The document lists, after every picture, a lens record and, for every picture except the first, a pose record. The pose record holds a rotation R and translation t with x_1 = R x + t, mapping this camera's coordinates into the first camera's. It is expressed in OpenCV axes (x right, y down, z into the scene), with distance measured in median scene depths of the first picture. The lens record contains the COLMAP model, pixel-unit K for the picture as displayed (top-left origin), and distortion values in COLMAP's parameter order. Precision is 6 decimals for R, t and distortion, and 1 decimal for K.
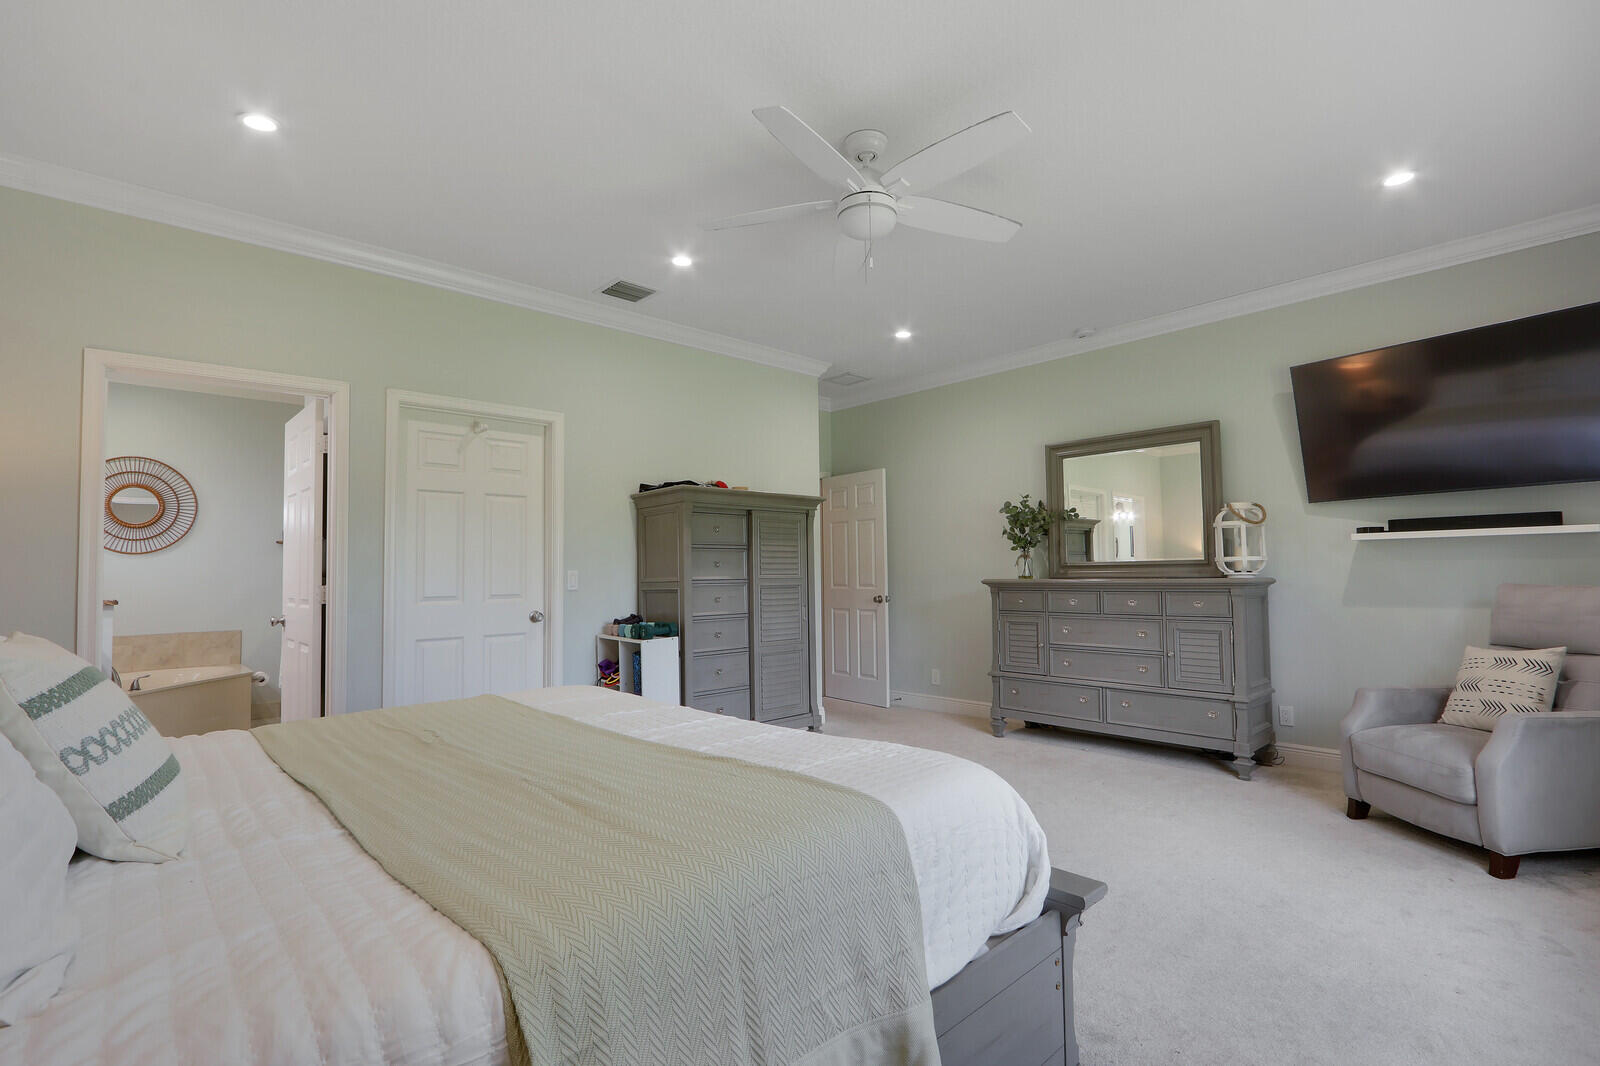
lens RADIAL K [[752.0, 0, 800.0], [0, 752.0, 533.0], [0, 0, 1]] dist [-0.027161, 0.006452]
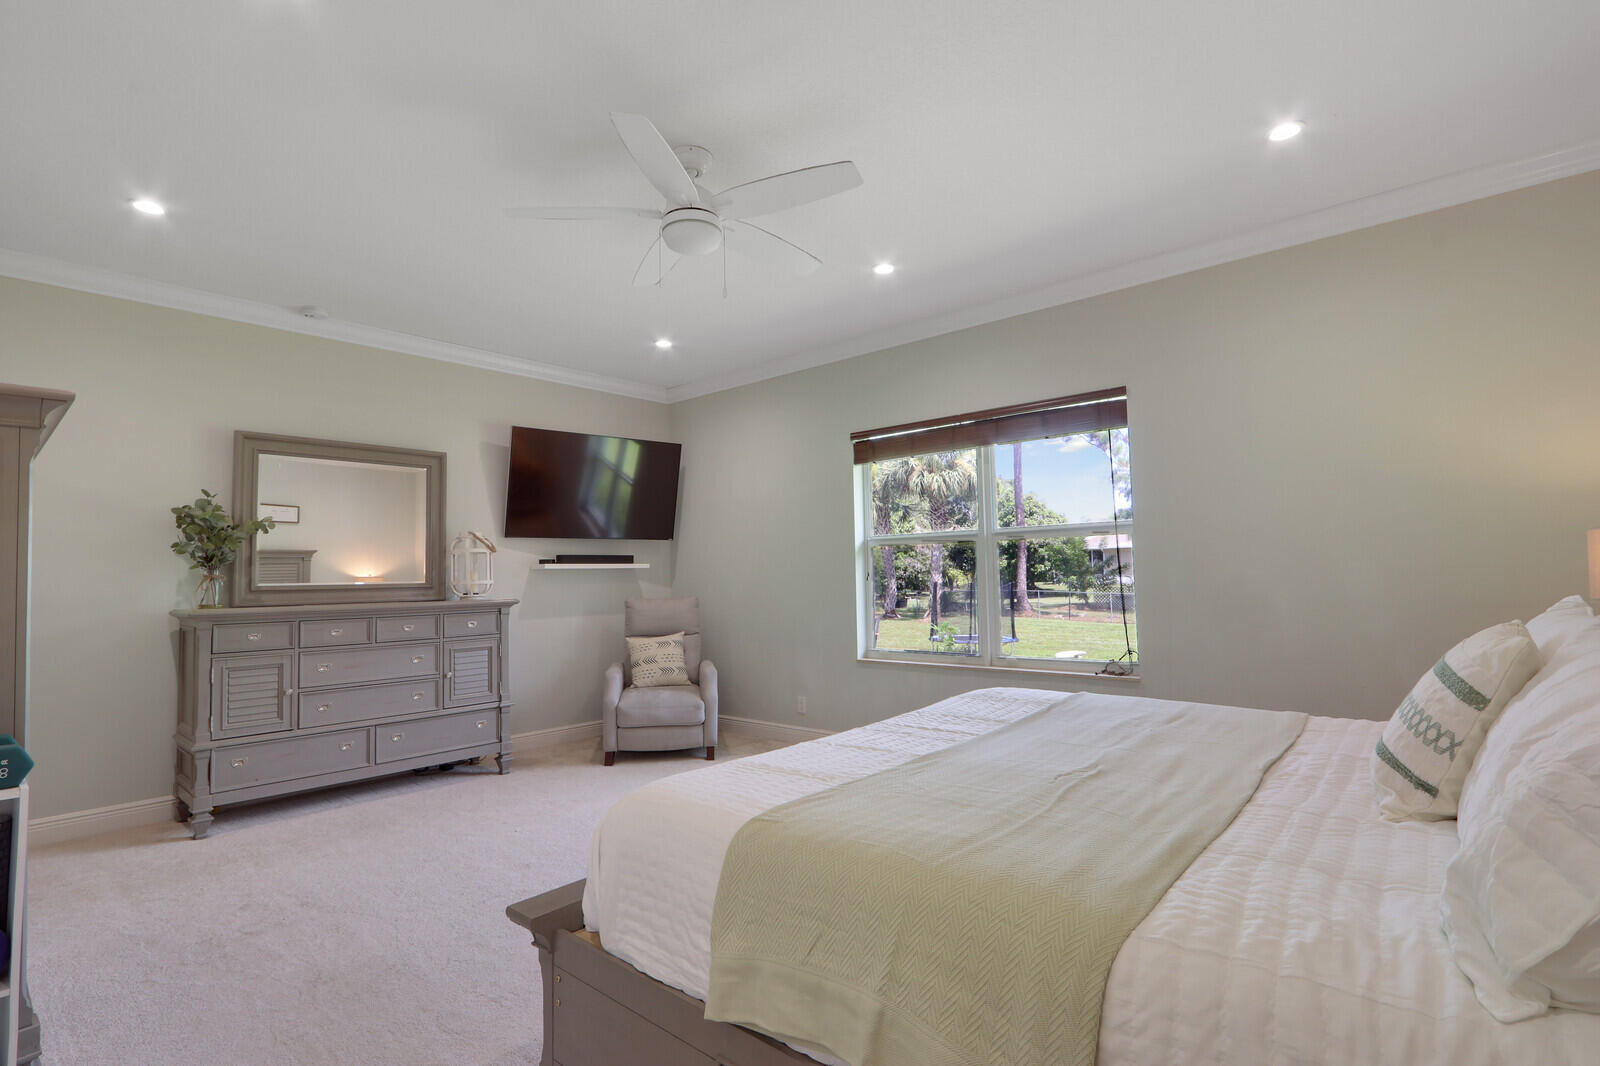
lens RADIAL K [[756.9, 0, 806.9], [0, 756.9, 556.3], [0, 0, 1]] dist [-0.008845, -0.000261]
pose [[-0.104544, 0.043825, 0.993554, -0.554956], [-0.028973, 0.998470, -0.047090, 0.032216], [-0.994098, -0.033709, -0.103115, 0.586742]]
